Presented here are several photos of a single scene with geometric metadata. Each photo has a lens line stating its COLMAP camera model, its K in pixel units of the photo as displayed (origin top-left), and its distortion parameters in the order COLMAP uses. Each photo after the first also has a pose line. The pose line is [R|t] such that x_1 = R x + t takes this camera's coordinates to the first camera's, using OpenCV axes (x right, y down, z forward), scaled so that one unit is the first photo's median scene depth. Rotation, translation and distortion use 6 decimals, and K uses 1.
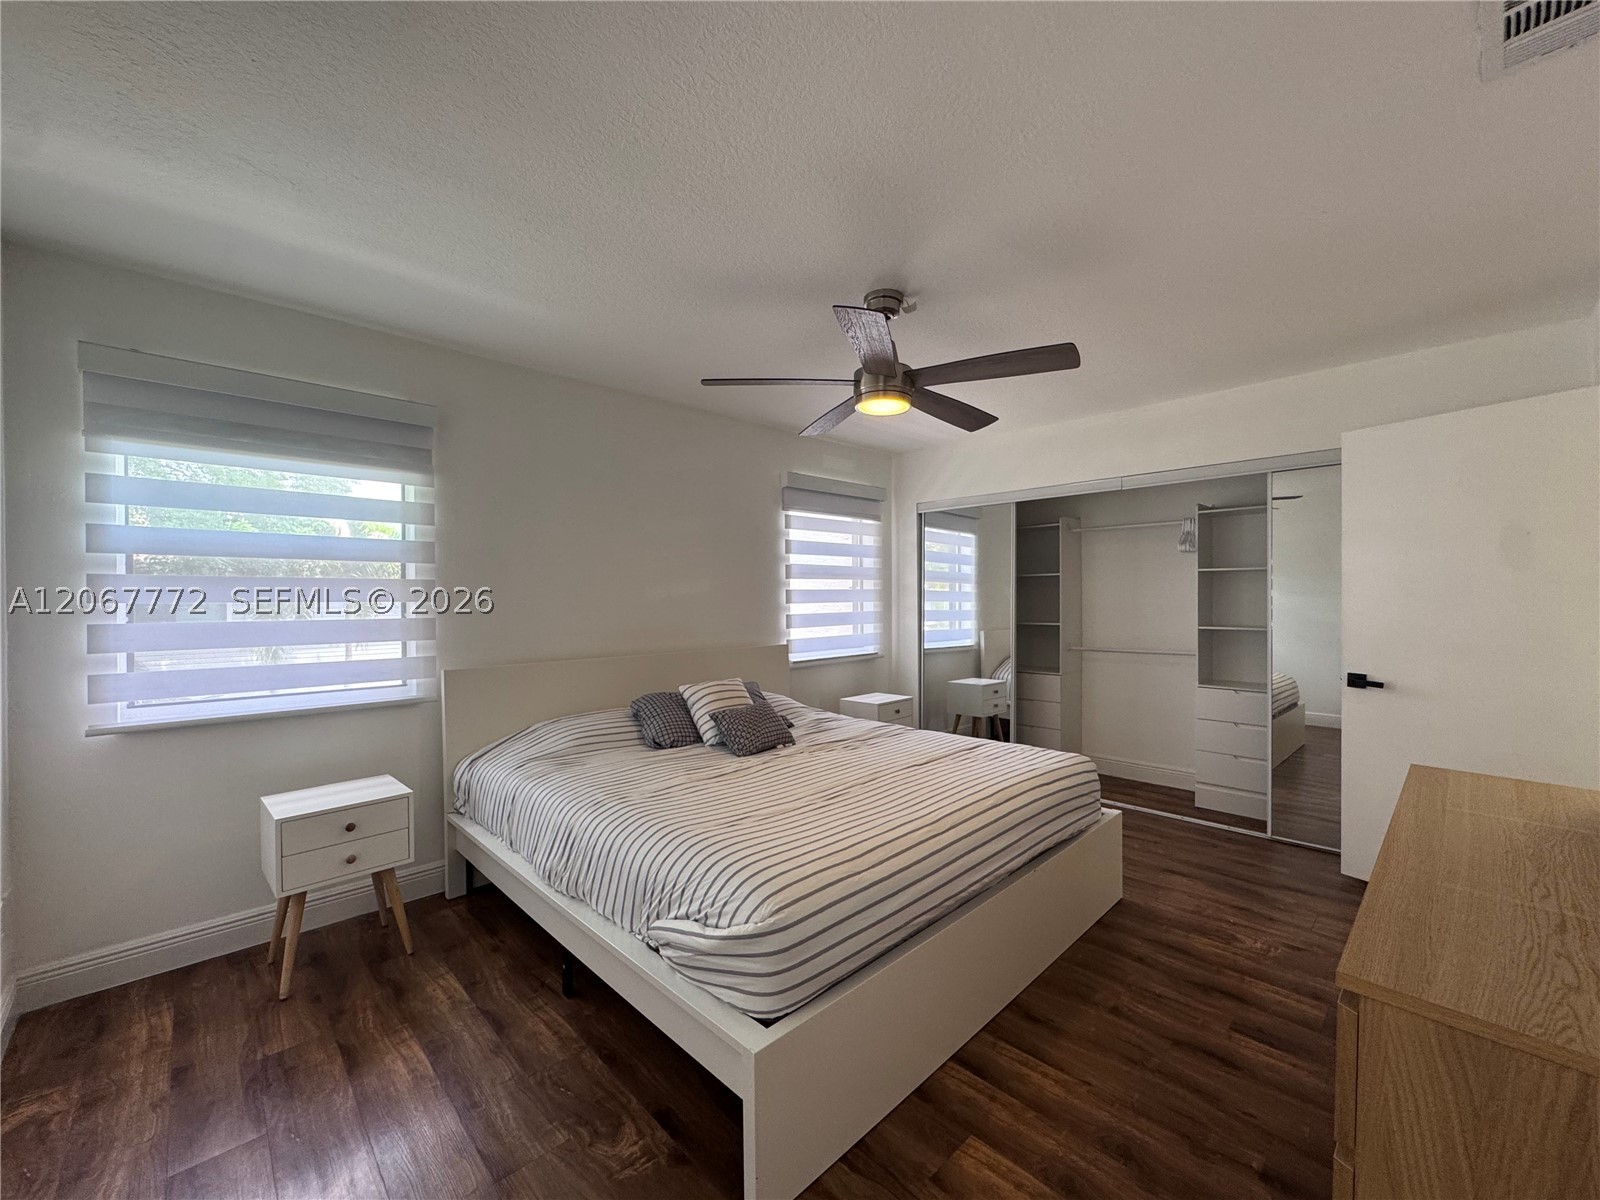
lens RADIAL K [[643.4, 0, 801.4], [0, 643.4, 610.7], [0, 0, 1]] dist [-0.001066, -0.000168]
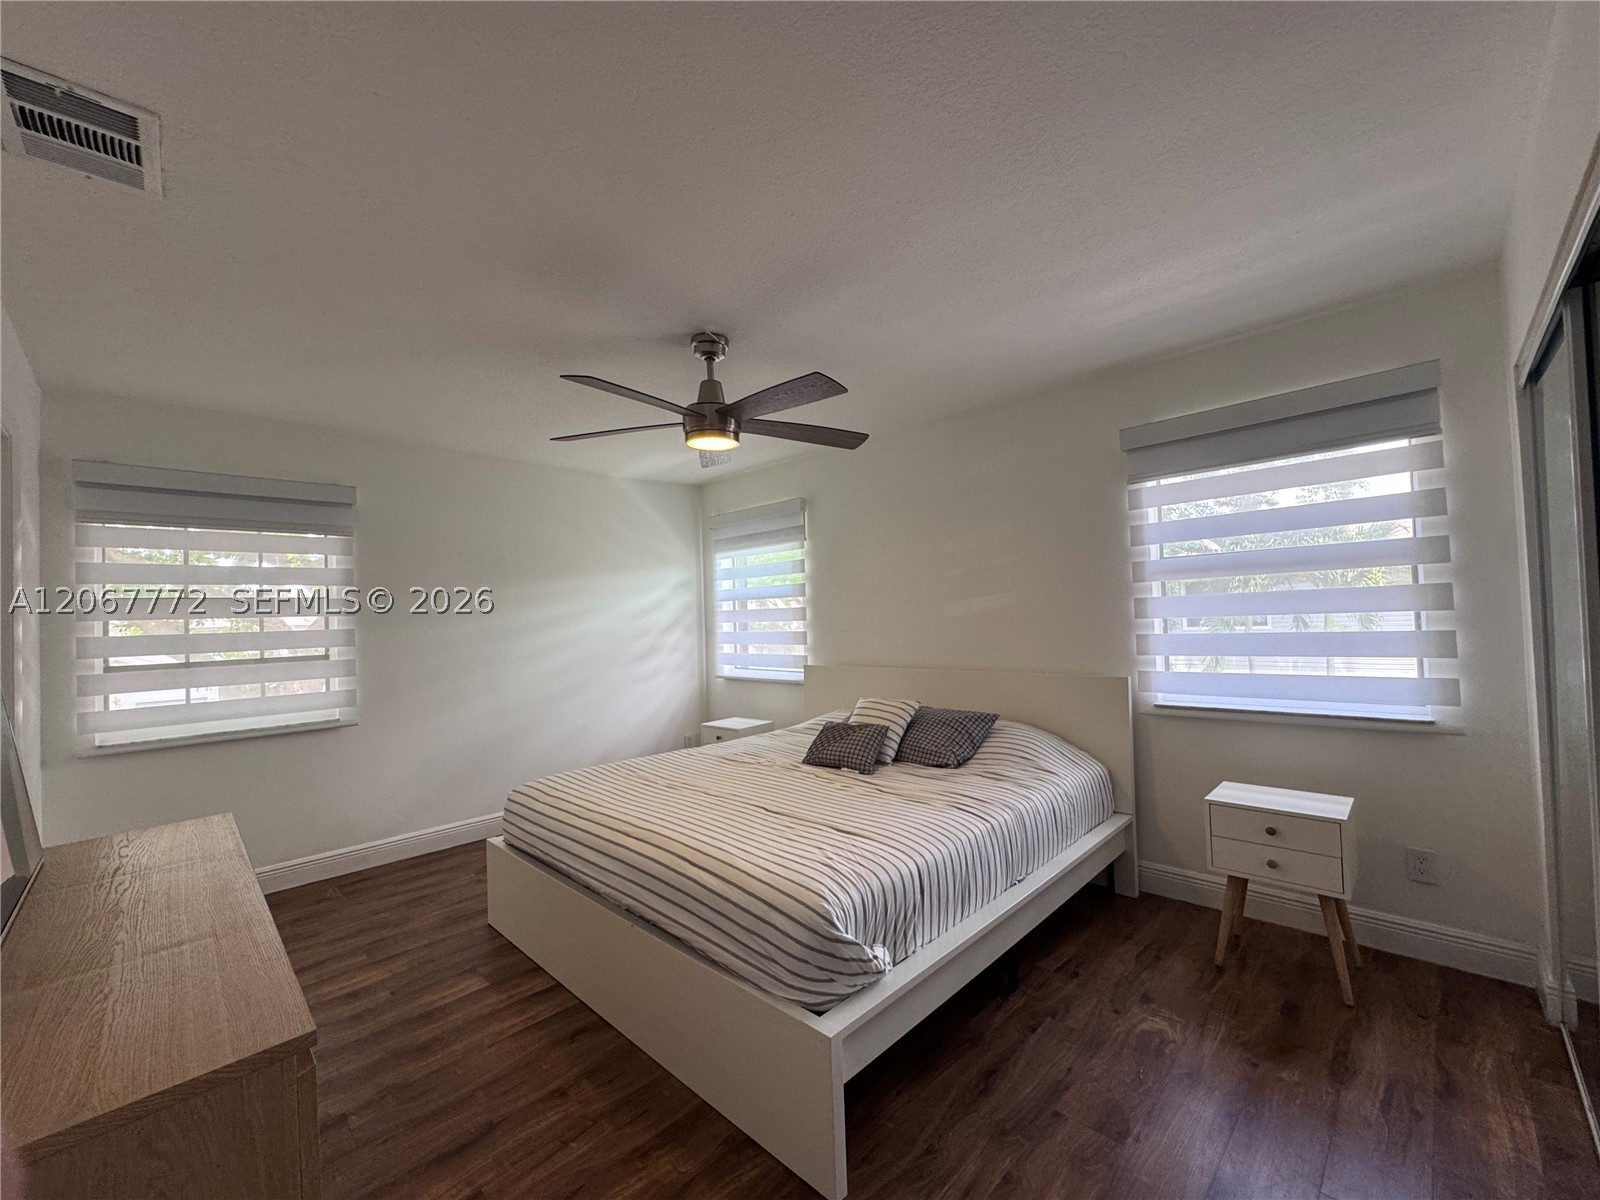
lens RADIAL K [[641.8, 0, 800.0], [0, 641.8, 600.0], [0, 0, 1]] dist [-0.001362, 0.000627]
pose [[0.018030, -0.021604, -0.999604, 1.130071], [0.015981, 0.999645, -0.021316, -0.037759], [0.999710, -0.015591, 0.018368, 1.065526]]
